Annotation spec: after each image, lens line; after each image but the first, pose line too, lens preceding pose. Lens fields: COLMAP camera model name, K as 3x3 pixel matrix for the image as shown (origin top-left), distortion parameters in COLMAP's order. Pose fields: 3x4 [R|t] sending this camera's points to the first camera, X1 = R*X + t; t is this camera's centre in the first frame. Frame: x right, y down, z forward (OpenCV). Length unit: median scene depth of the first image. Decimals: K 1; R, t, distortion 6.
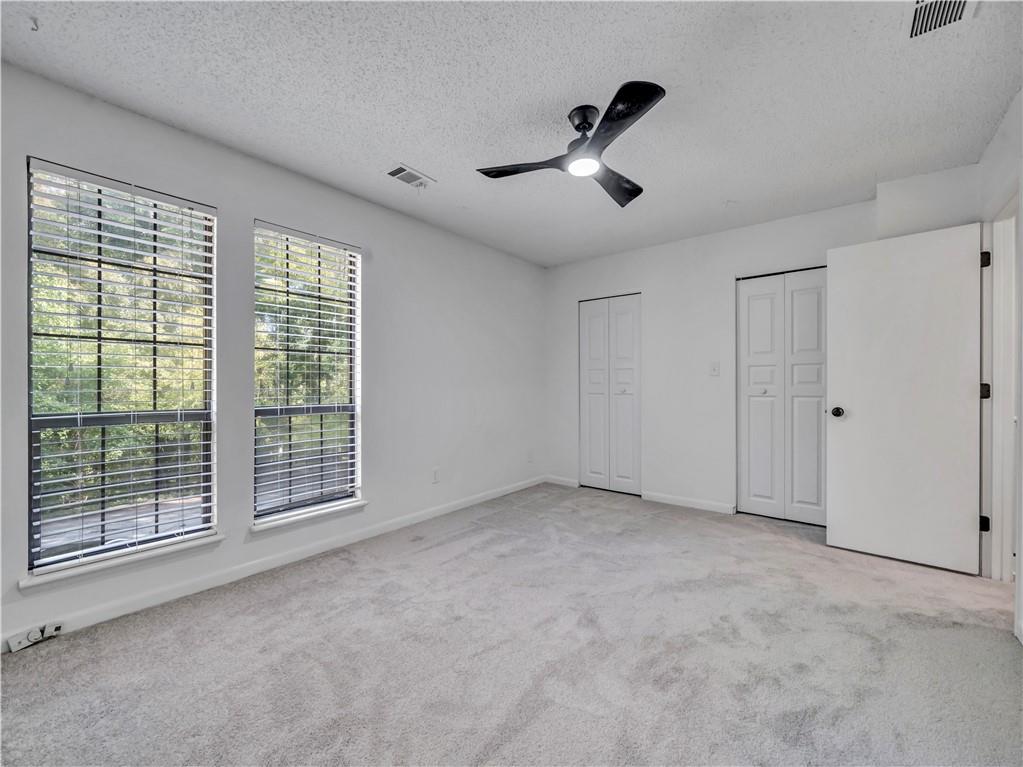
lens RADIAL K [[418.9, 0, 517.0], [0, 418.9, 384.6], [0, 0, 1]] dist [0.000304, 0.000015]
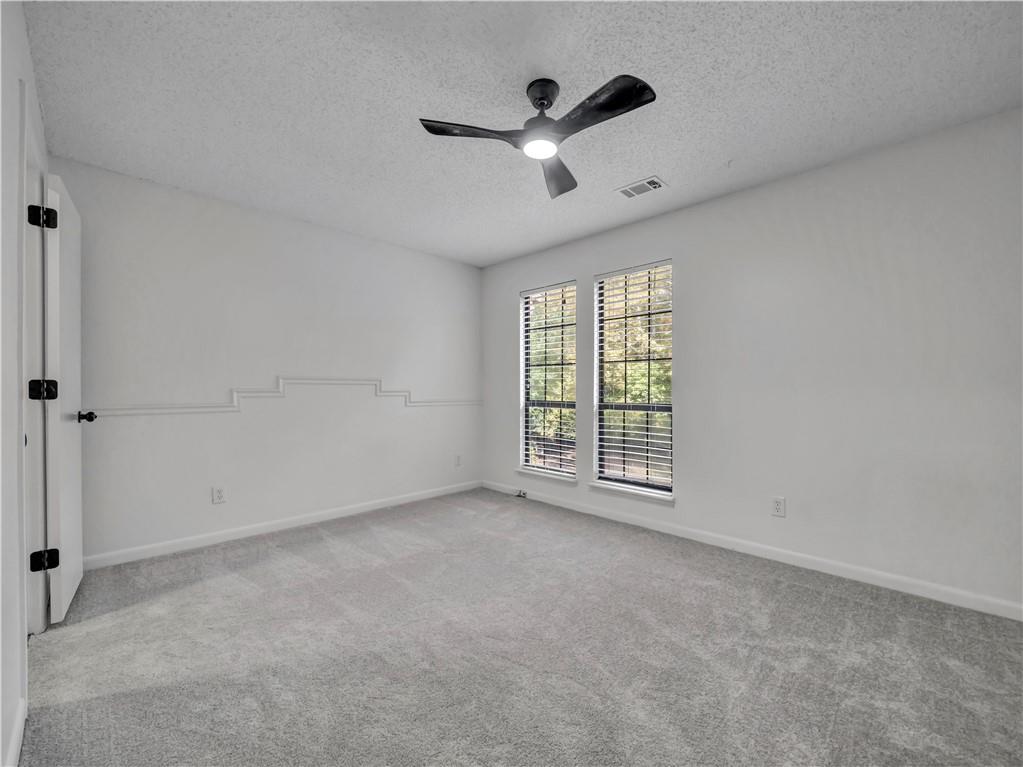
lens RADIAL K [[418.9, 0, 514.6], [0, 418.9, 383.5], [0, 0, 1]] dist [0.000304, 0.000015]
pose [[-0.075534, -0.012132, -0.997069, 0.804878], [-0.011928, 0.999865, -0.011263, 0.006640], [0.997072, 0.011042, -0.075668, 0.760417]]
